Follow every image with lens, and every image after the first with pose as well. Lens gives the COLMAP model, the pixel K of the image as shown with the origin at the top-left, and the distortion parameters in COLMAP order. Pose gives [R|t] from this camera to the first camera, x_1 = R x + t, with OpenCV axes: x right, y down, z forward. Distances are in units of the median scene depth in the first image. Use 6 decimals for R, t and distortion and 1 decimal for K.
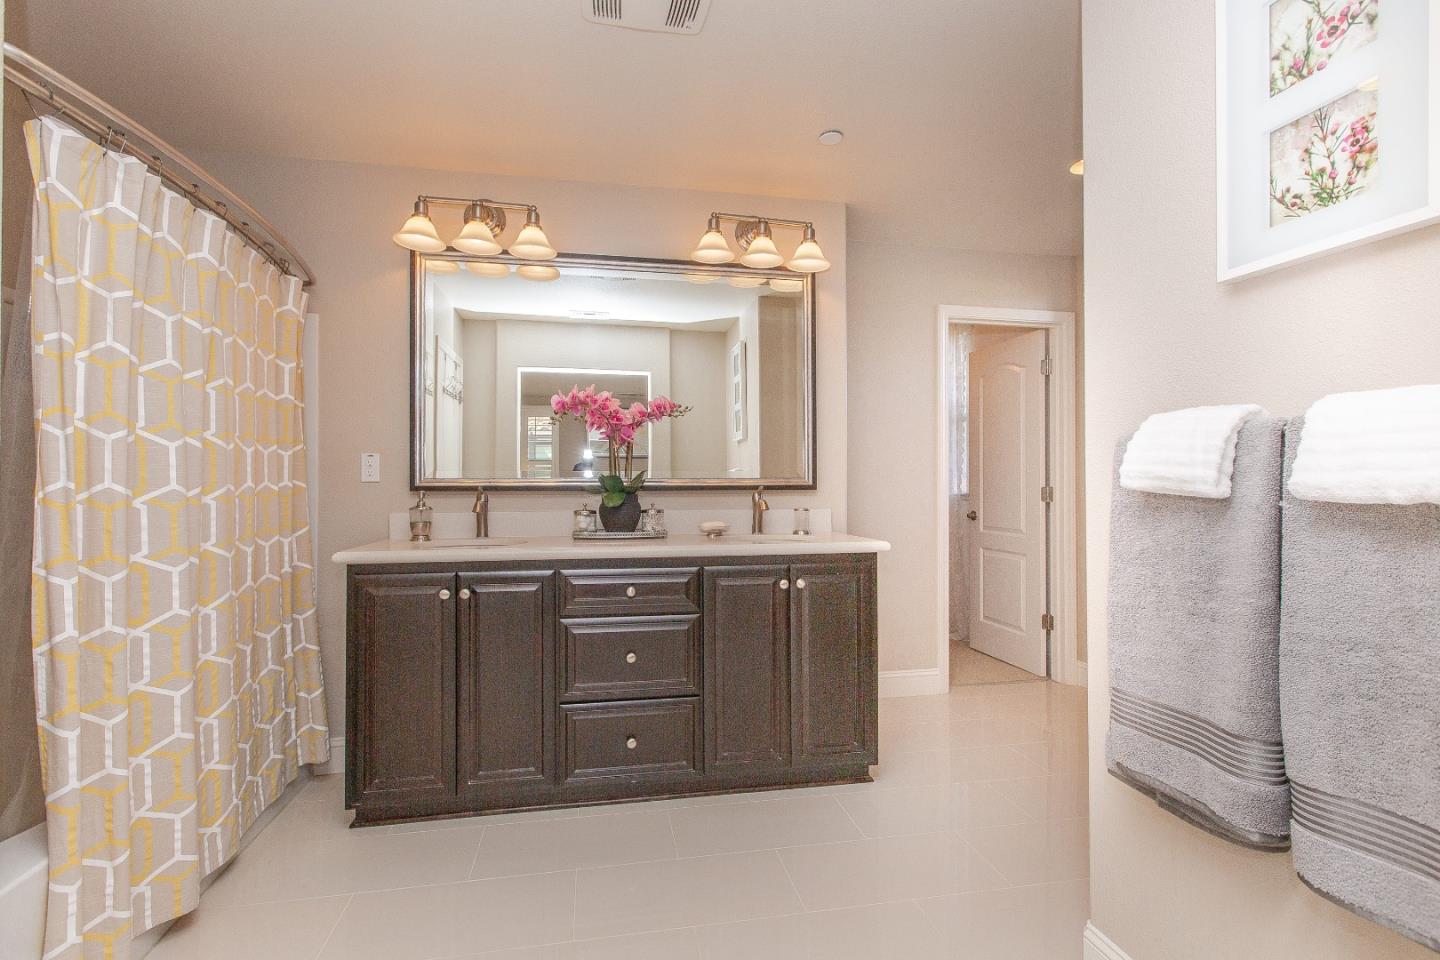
lens RADIAL K [[624.9, 0, 720.0], [0, 624.9, 480.0], [0, 0, 1]] dist [-0.000426, -0.000023]
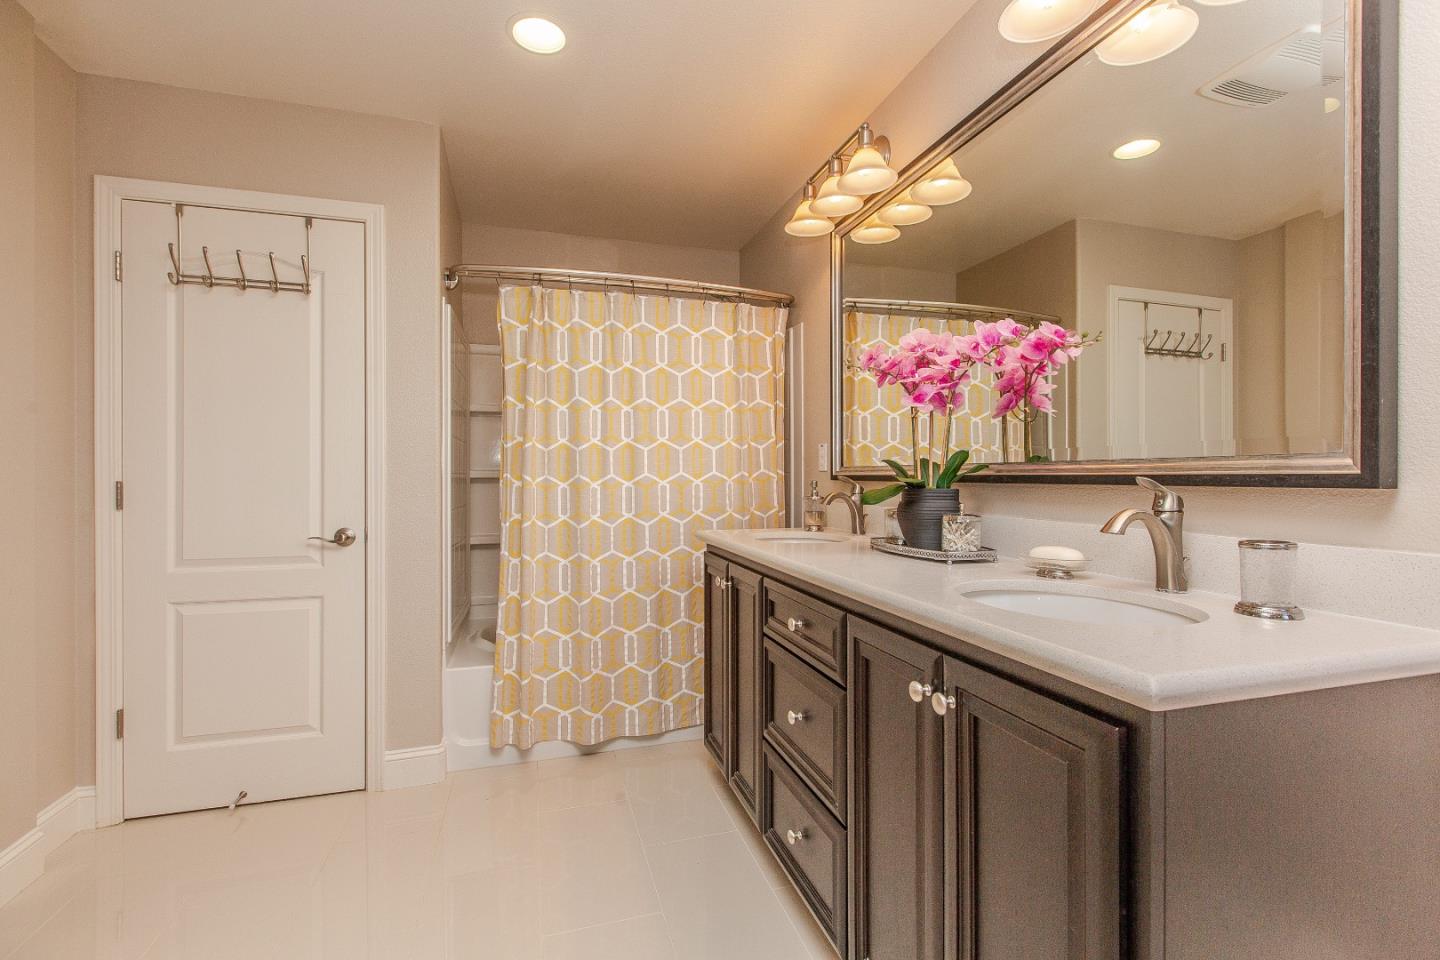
lens RADIAL K [[624.9, 0, 720.0], [0, 624.9, 480.0], [0, 0, 1]] dist [-0.000426, -0.000023]
pose [[0.074040, 0.009399, -0.997211, 0.457008], [0.004287, 0.999943, 0.009743, 0.005224], [0.997246, -0.004996, 0.073995, 0.669487]]
